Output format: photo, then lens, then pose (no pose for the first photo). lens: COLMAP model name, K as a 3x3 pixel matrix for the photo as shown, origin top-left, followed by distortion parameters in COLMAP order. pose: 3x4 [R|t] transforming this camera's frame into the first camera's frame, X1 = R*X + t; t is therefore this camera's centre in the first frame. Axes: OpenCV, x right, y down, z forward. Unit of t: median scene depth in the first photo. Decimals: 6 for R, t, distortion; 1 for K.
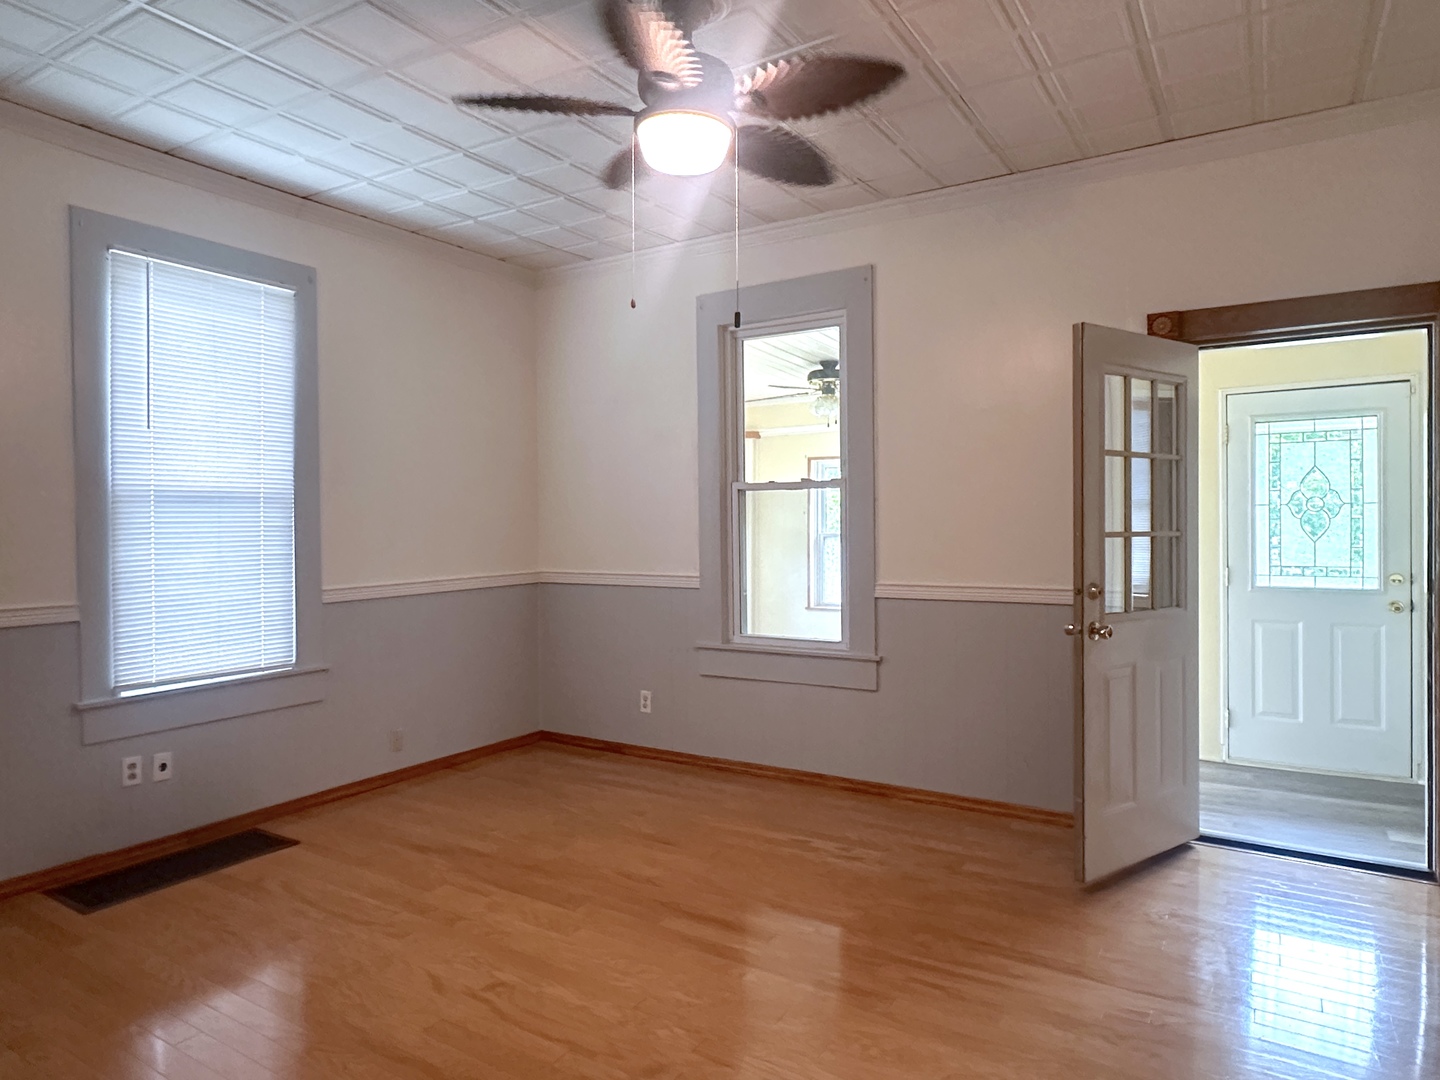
lens RADIAL K [[898.6, 0, 718.1], [0, 898.6, 533.8], [0, 0, 1]] dist [0.001353, 0.001779]
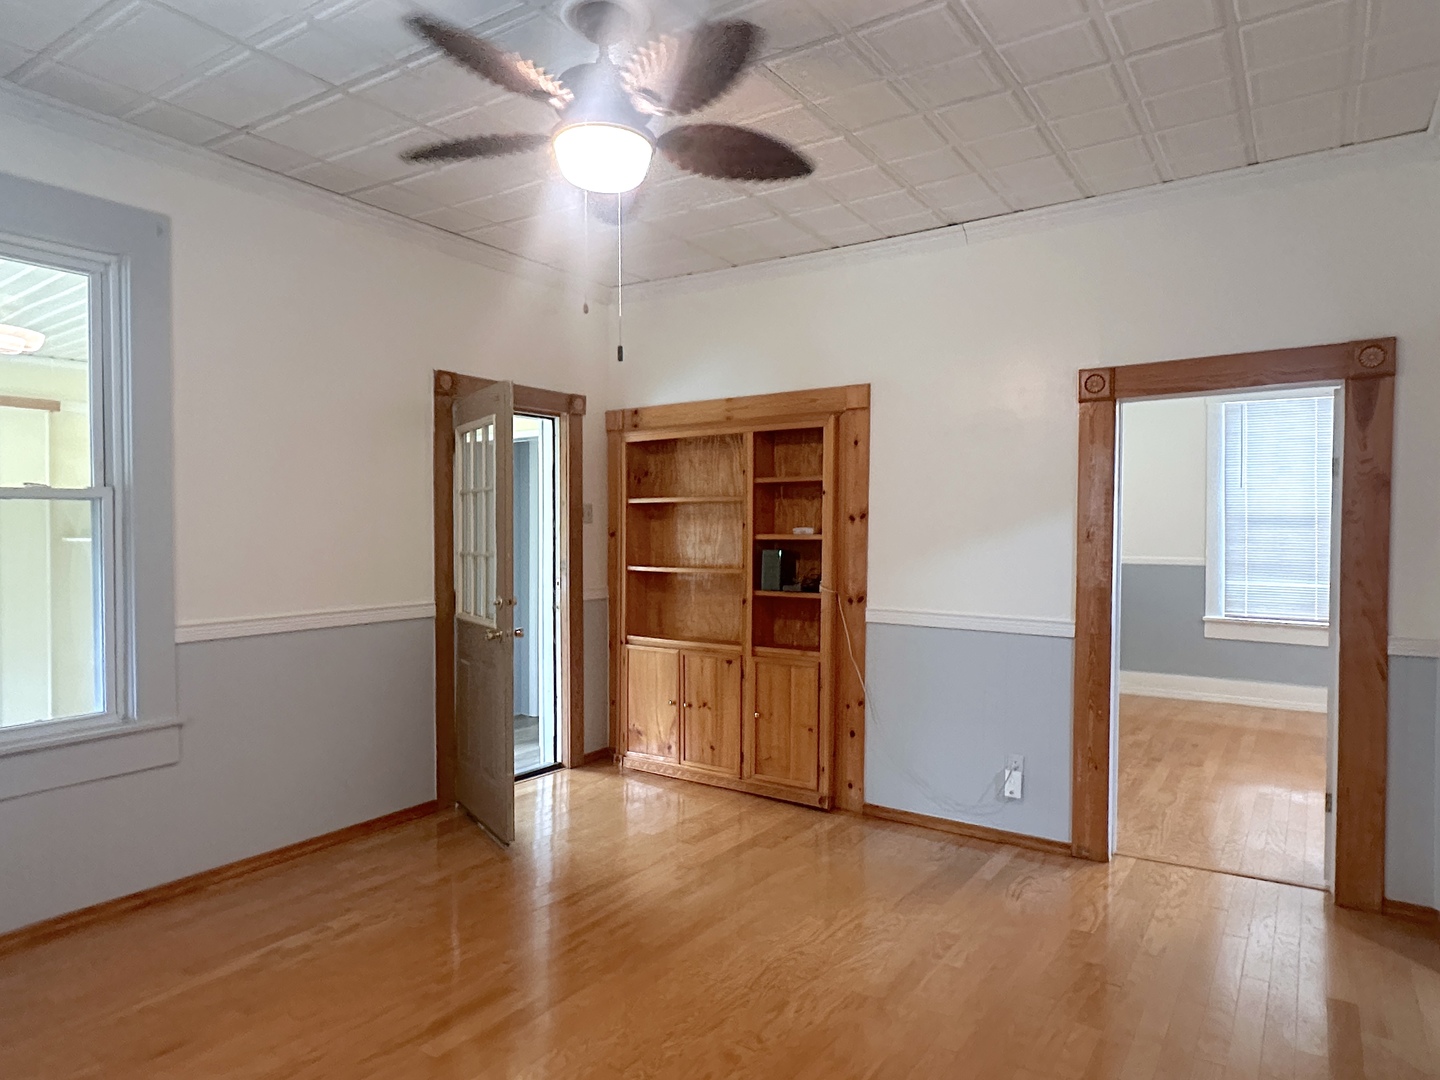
lens RADIAL K [[898.6, 0, 724.7], [0, 898.6, 537.2], [0, 0, 1]] dist [0.001353, 0.001779]
pose [[0.033723, -0.002995, 0.999427, -0.679829], [0.017745, 0.999840, 0.002398, -0.017096], [-0.999274, 0.017654, 0.033770, 0.567809]]
